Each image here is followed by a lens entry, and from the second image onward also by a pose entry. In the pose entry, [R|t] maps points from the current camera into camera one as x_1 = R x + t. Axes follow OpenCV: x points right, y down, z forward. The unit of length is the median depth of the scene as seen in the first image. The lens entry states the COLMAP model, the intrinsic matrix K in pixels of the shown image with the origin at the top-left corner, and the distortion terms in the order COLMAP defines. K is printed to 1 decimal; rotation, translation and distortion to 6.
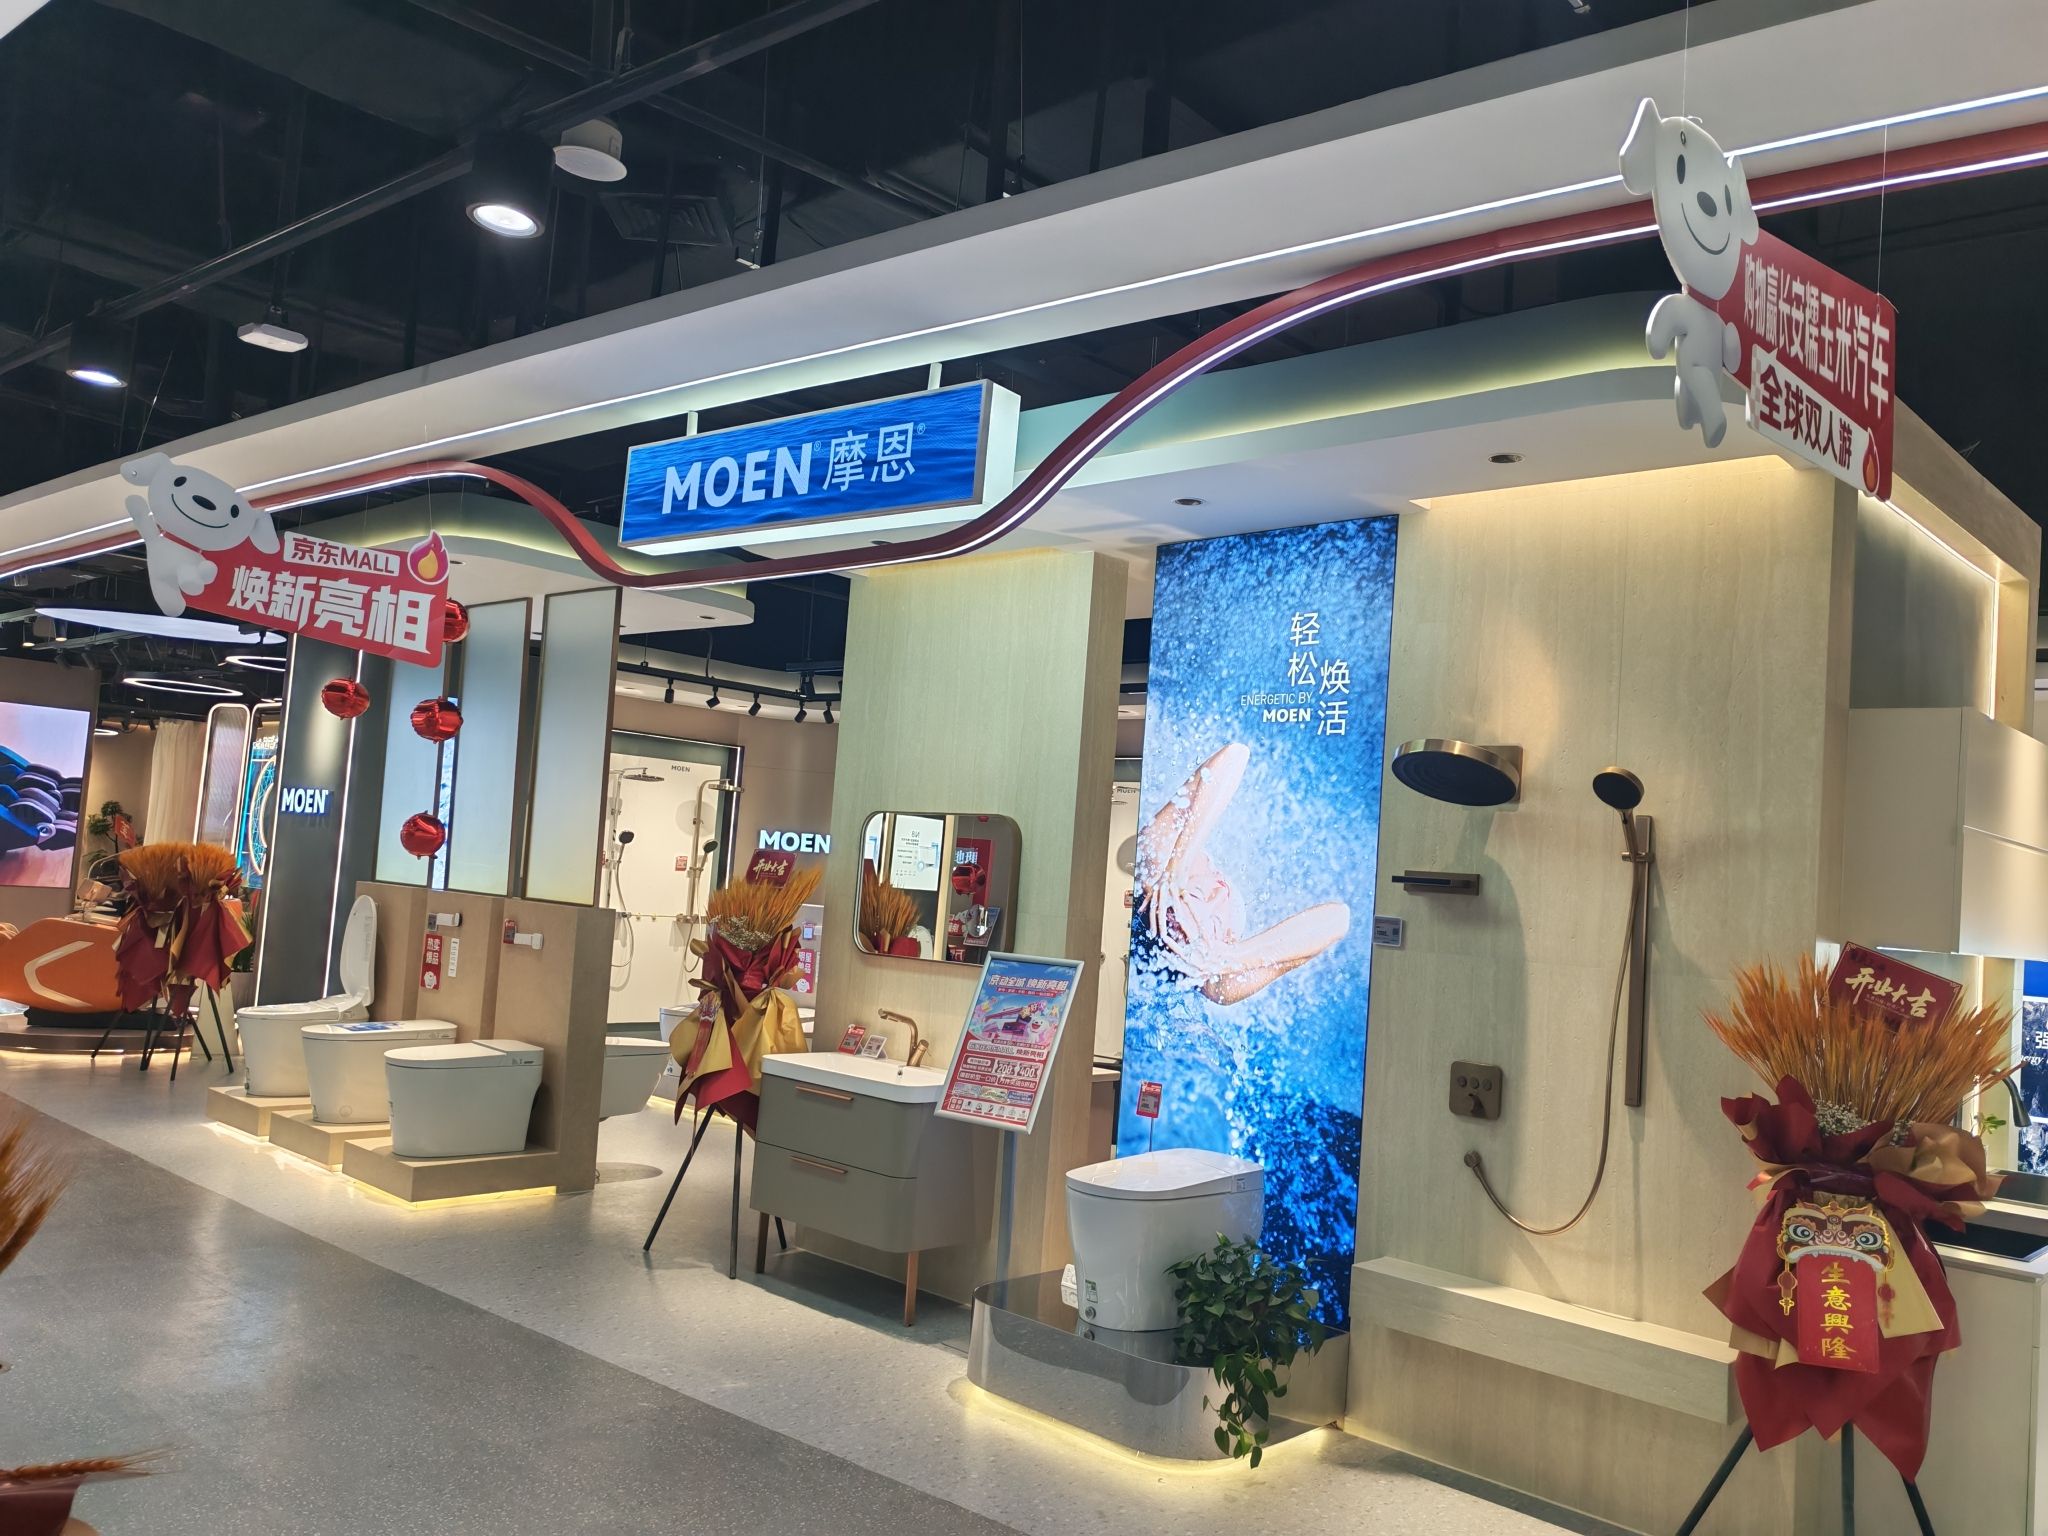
lens RADIAL K [[1655.4, 0, 1024.0], [0, 1655.4, 768.0], [0, 0, 1]] dist [0.013175, 0.009347]
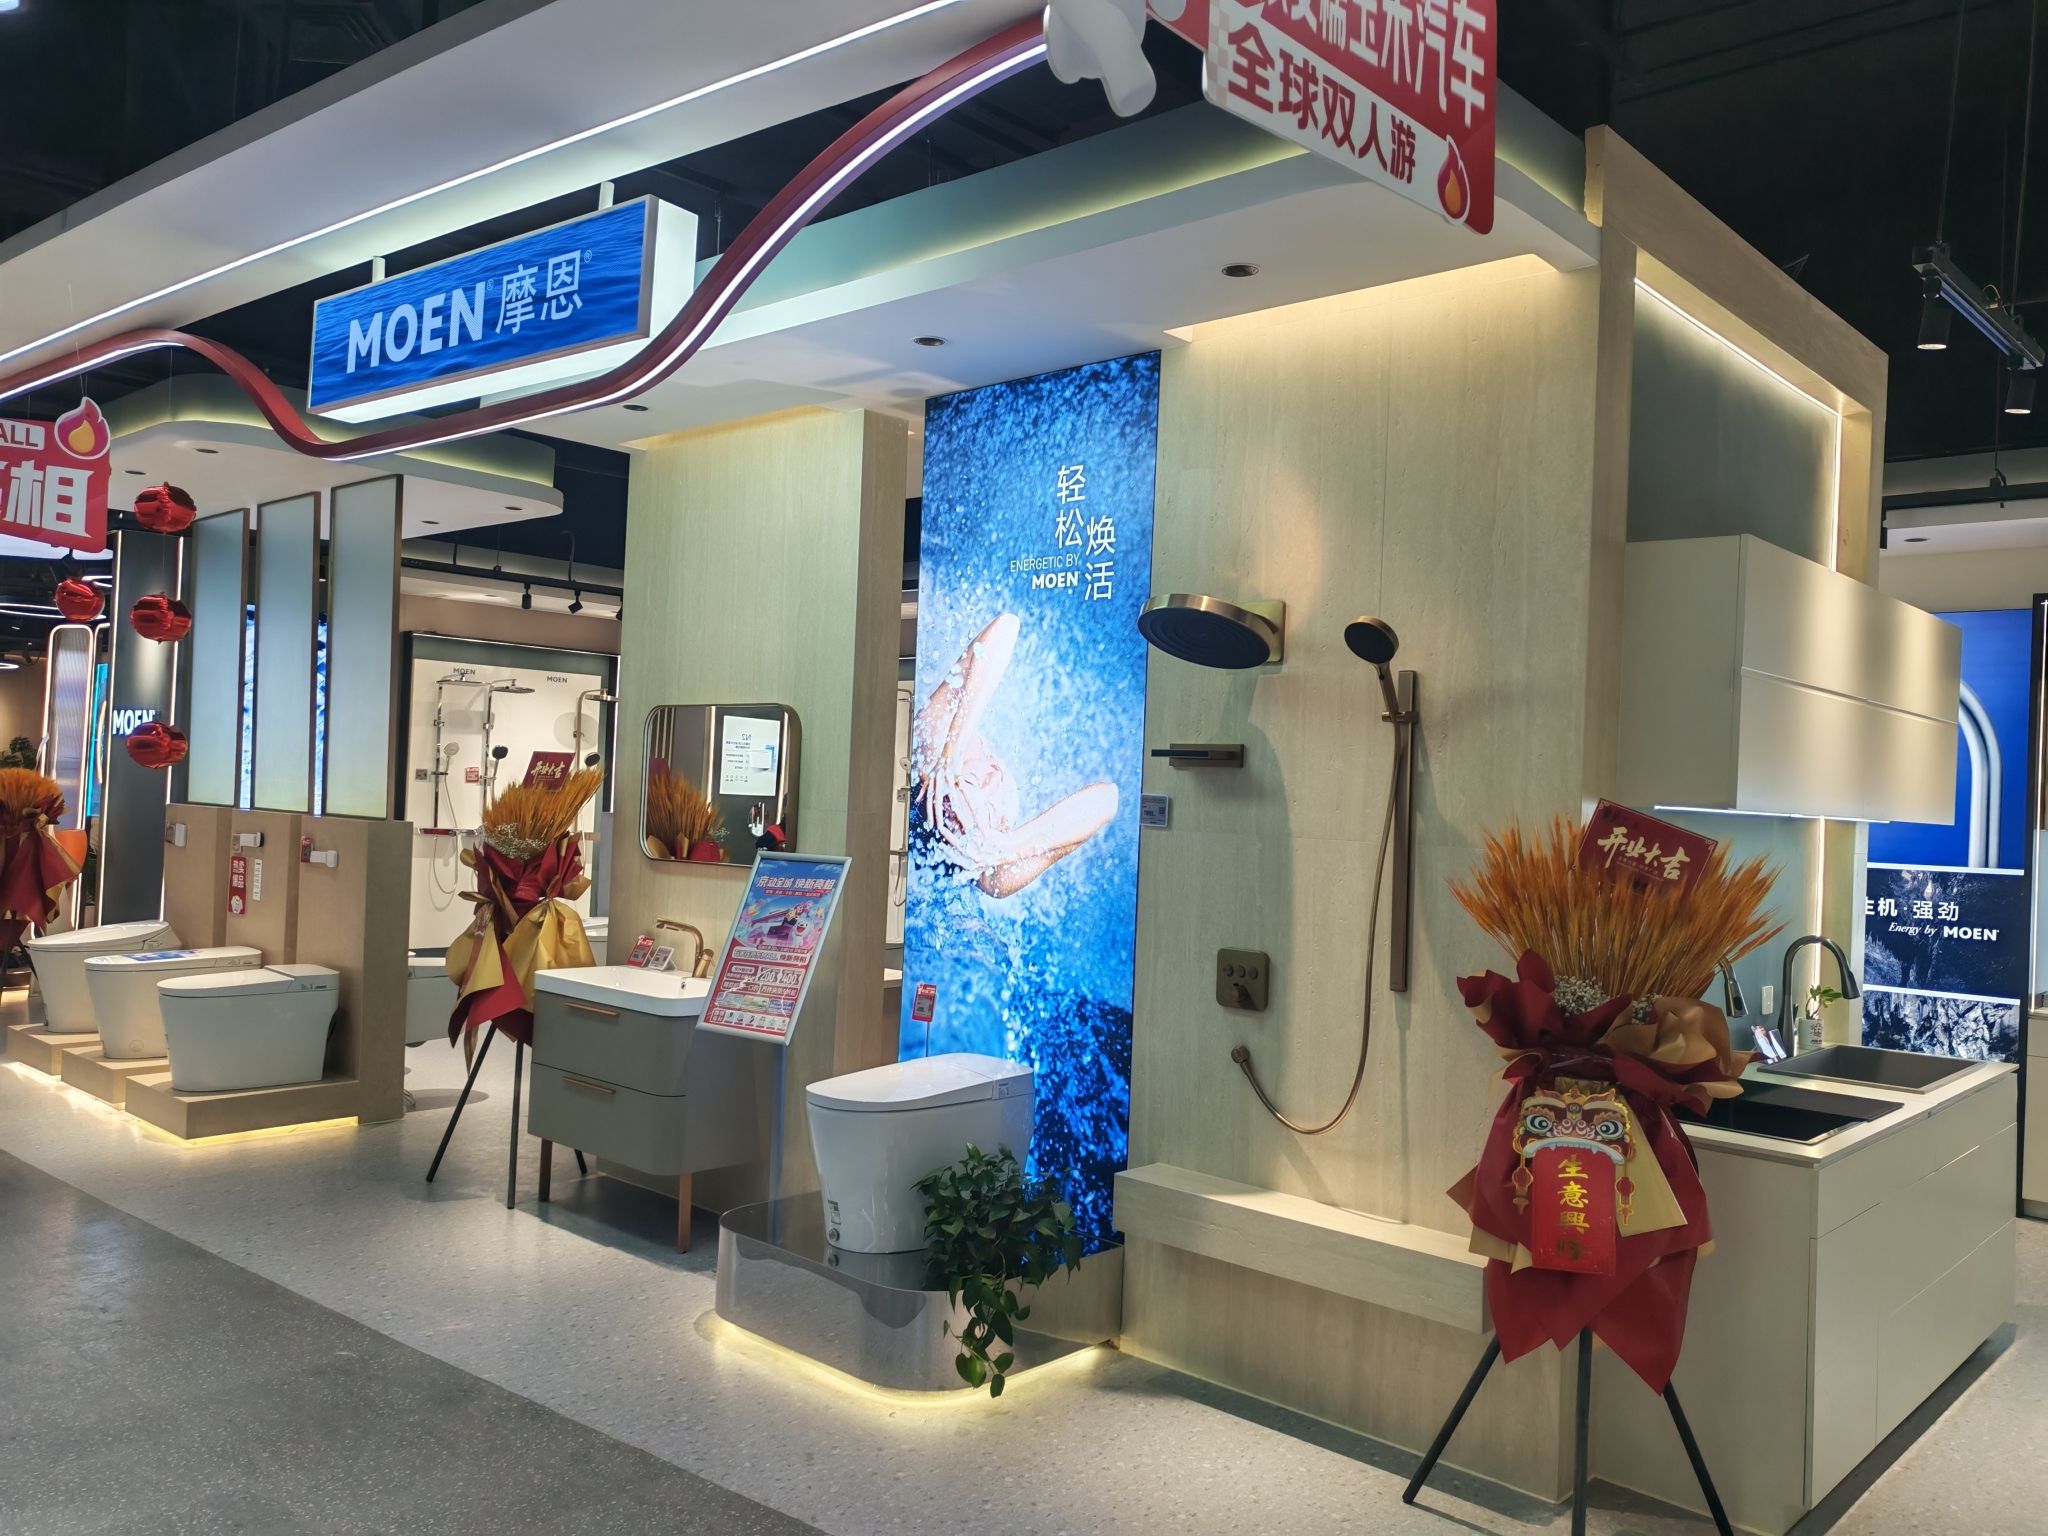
lens RADIAL K [[1659.5, 0, 1024.0], [0, 1659.5, 768.0], [0, 0, 1]] dist [0.050419, -0.076637]
pose [[0.999359, -0.031934, 0.016209, 0.129087], [0.031020, 0.998069, 0.053819, 0.022674], [-0.017896, -0.053282, 0.998419, 0.085058]]
